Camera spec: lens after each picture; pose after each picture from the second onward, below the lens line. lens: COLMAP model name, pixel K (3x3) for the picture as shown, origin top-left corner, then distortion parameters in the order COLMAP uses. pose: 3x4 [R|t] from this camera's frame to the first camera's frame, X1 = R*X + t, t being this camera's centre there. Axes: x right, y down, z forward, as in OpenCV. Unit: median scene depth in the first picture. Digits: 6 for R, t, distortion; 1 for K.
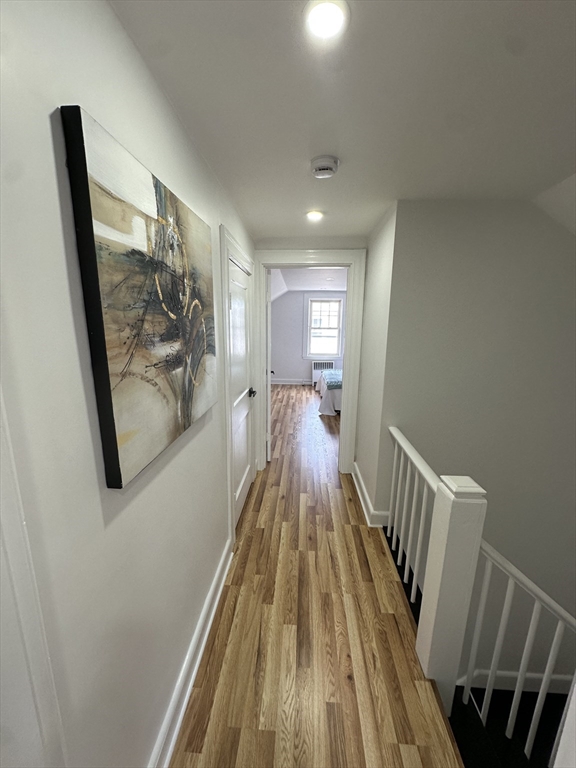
lens RADIAL K [[307.0, 0, 288.0], [0, 307.0, 384.0], [0, 0, 1]] dist [0.001094, 0.000052]
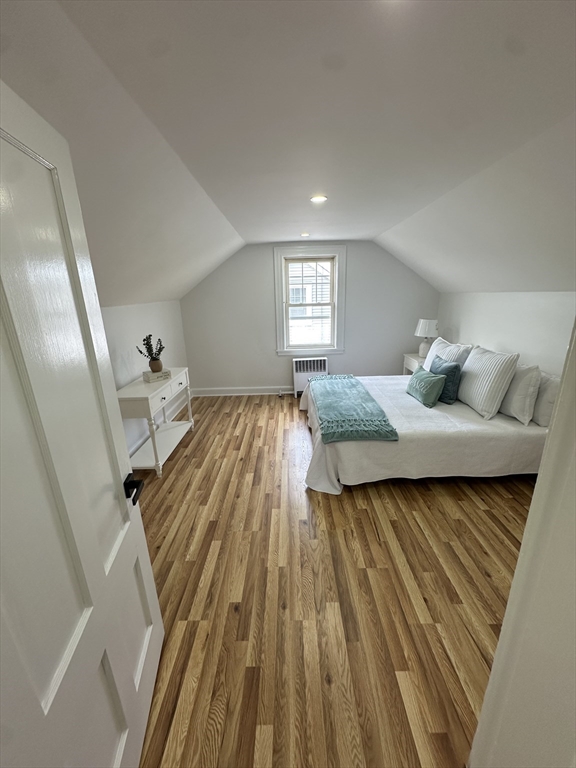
lens RADIAL K [[307.0, 0, 288.0], [0, 307.0, 384.0], [0, 0, 1]] dist [0.001094, 0.000052]
pose [[0.997825, -0.053627, 0.038327, 0.043206], [0.049740, 0.994135, 0.096033, -0.085081], [-0.043252, -0.093918, 0.994640, 0.374271]]
